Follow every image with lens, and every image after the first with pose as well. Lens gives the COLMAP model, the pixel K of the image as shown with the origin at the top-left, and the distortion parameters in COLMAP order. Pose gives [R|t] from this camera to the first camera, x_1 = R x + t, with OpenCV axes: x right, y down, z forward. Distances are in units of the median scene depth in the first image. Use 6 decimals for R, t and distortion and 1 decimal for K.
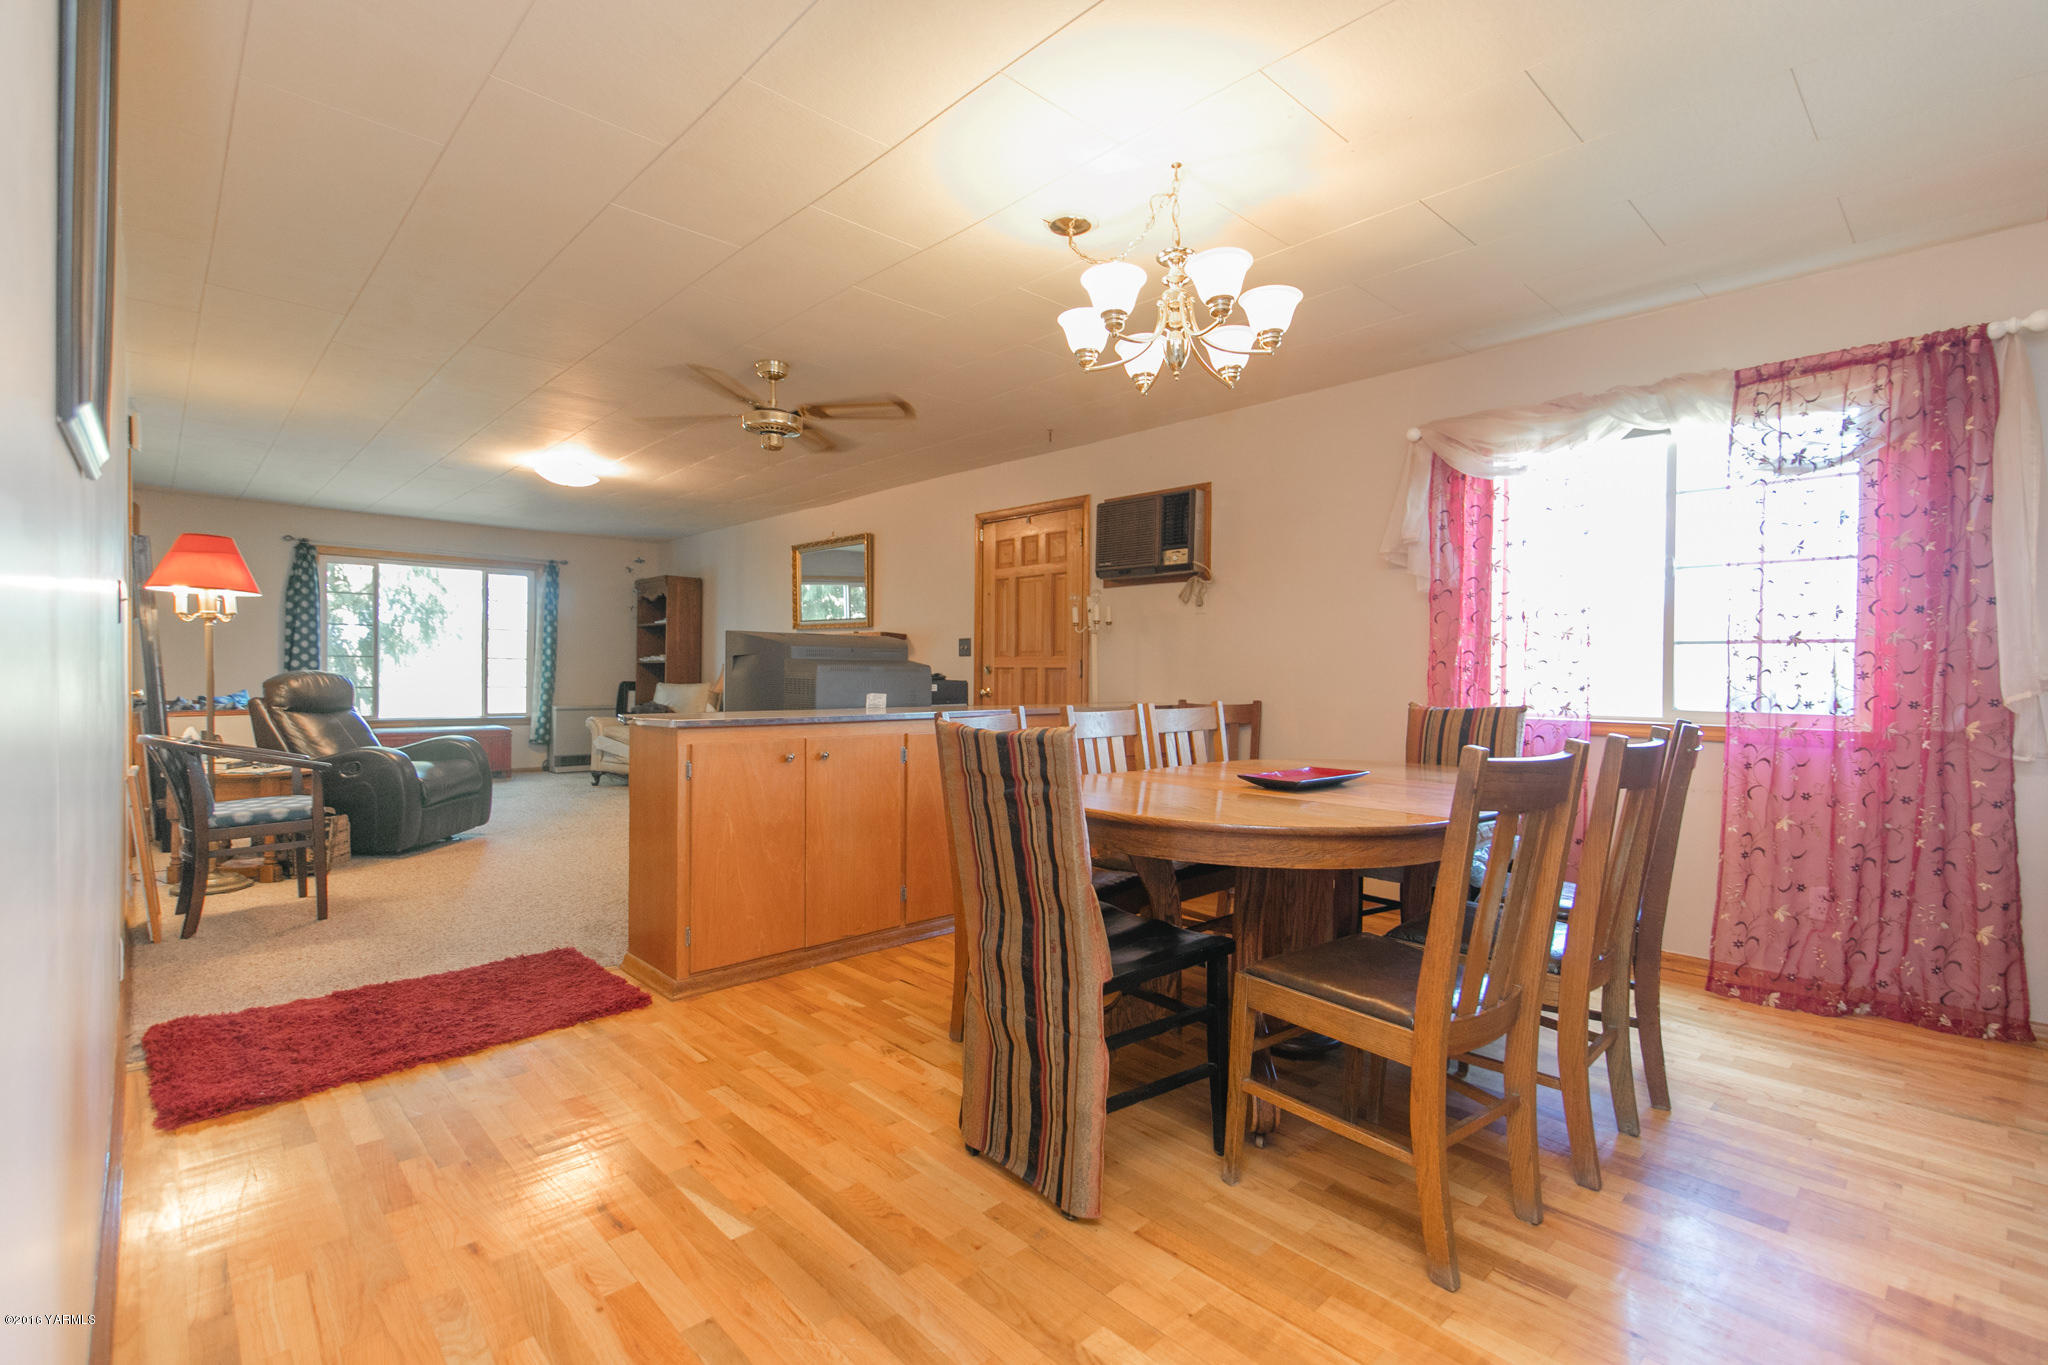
lens RADIAL K [[938.6, 0, 1019.8], [0, 938.6, 671.2], [0, 0, 1]] dist [-0.002200, -0.000184]
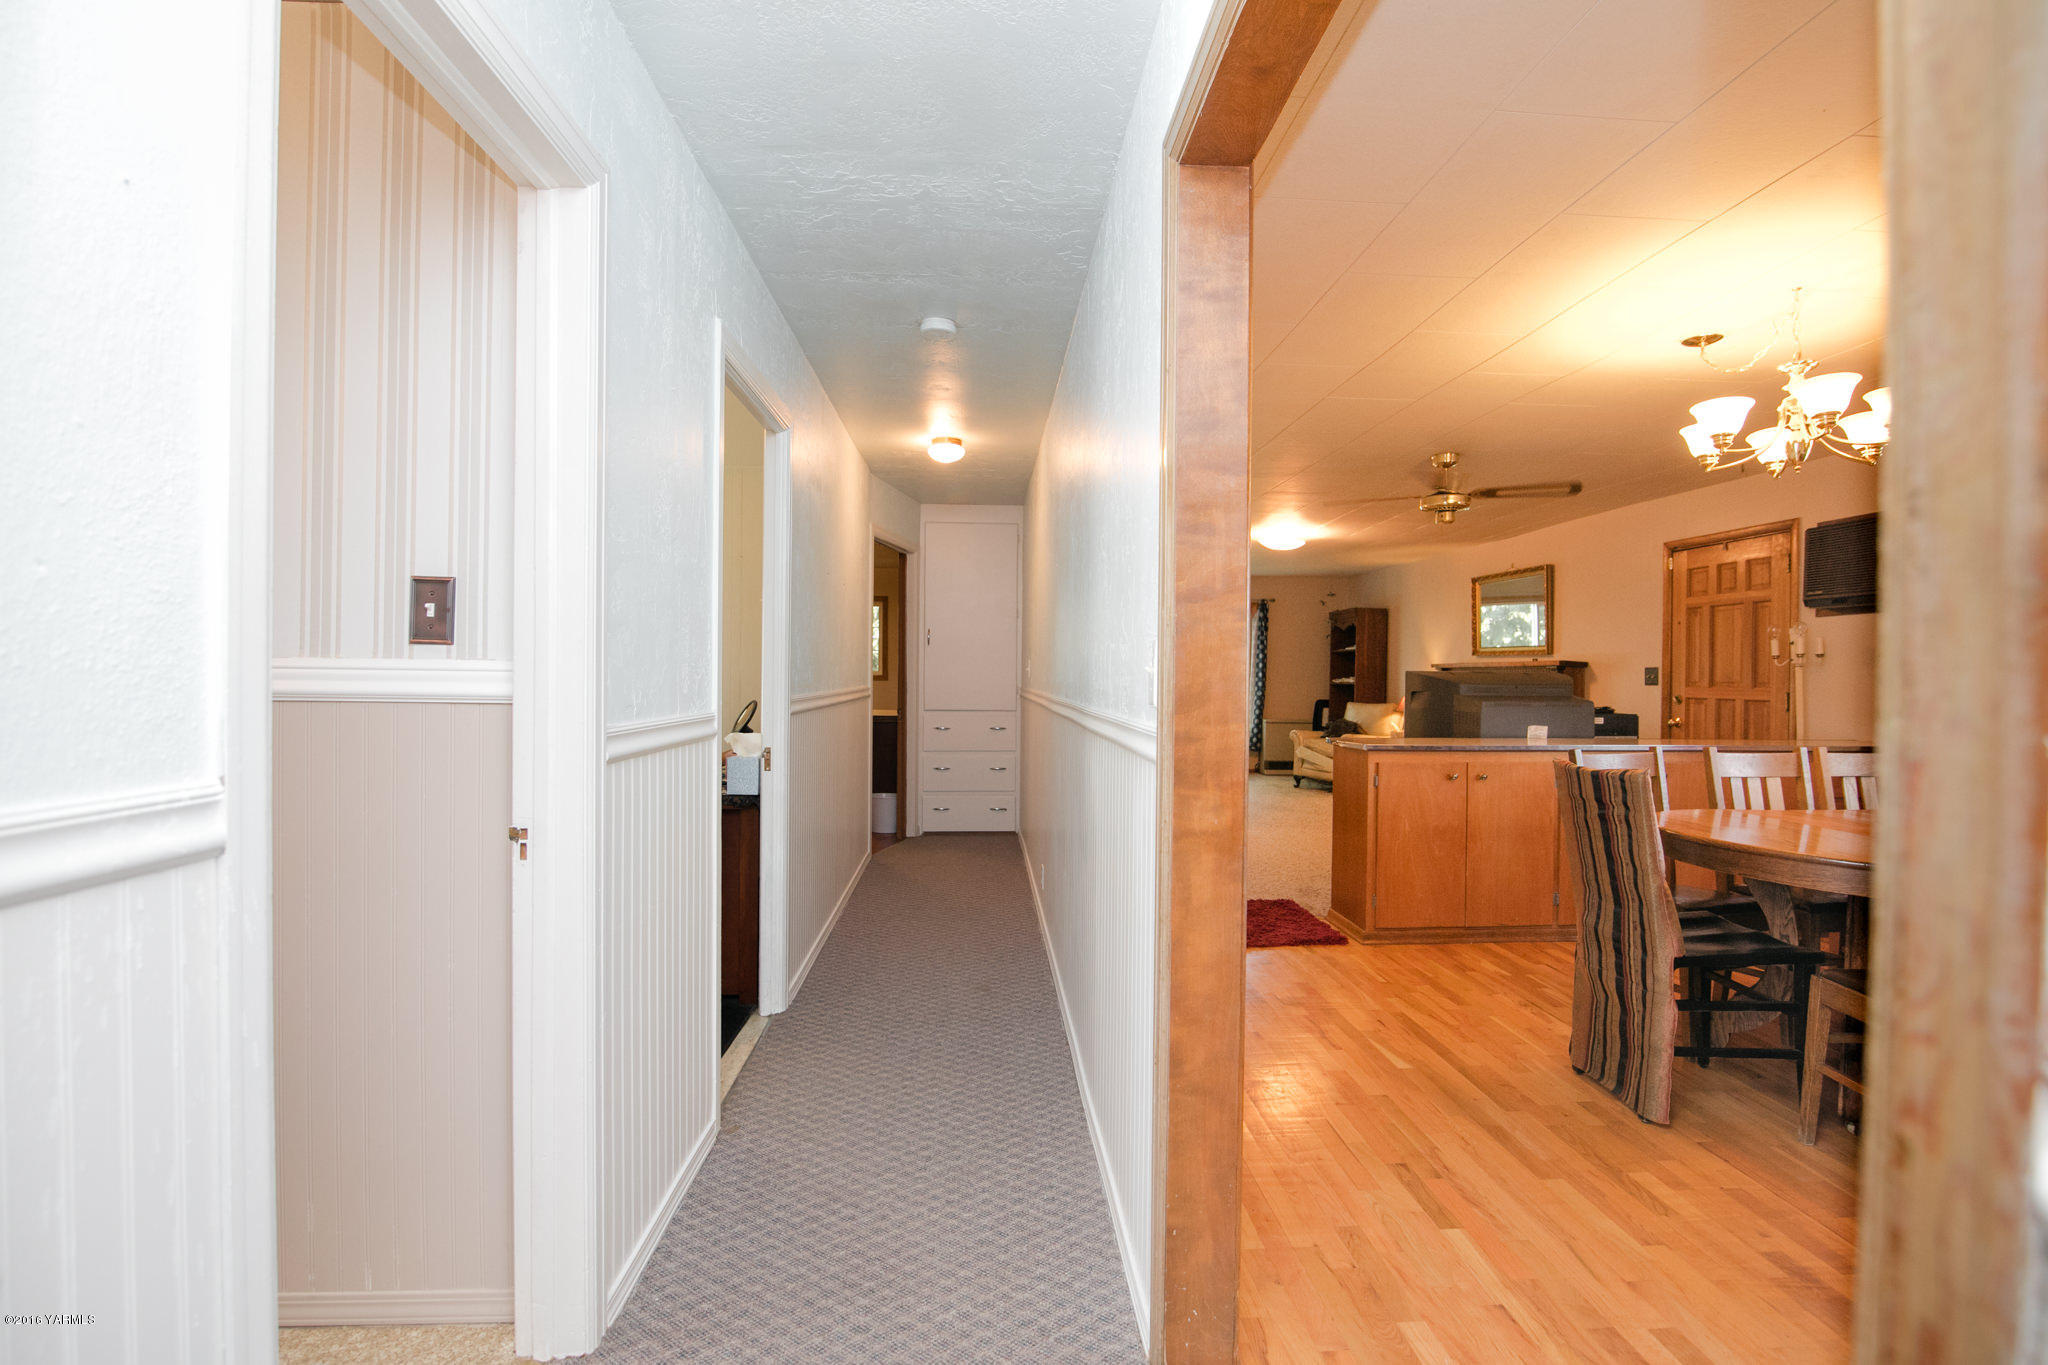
lens RADIAL K [[945.0, 0, 1044.9], [0, 945.0, 682.6], [0, 0, 1]] dist [-0.017759, 0.000031]
pose [[0.780716, 0.007340, -0.624843, 0.126599], [-0.005964, 0.999973, 0.004295, -0.040231], [0.624858, 0.000373, 0.780739, -0.369190]]
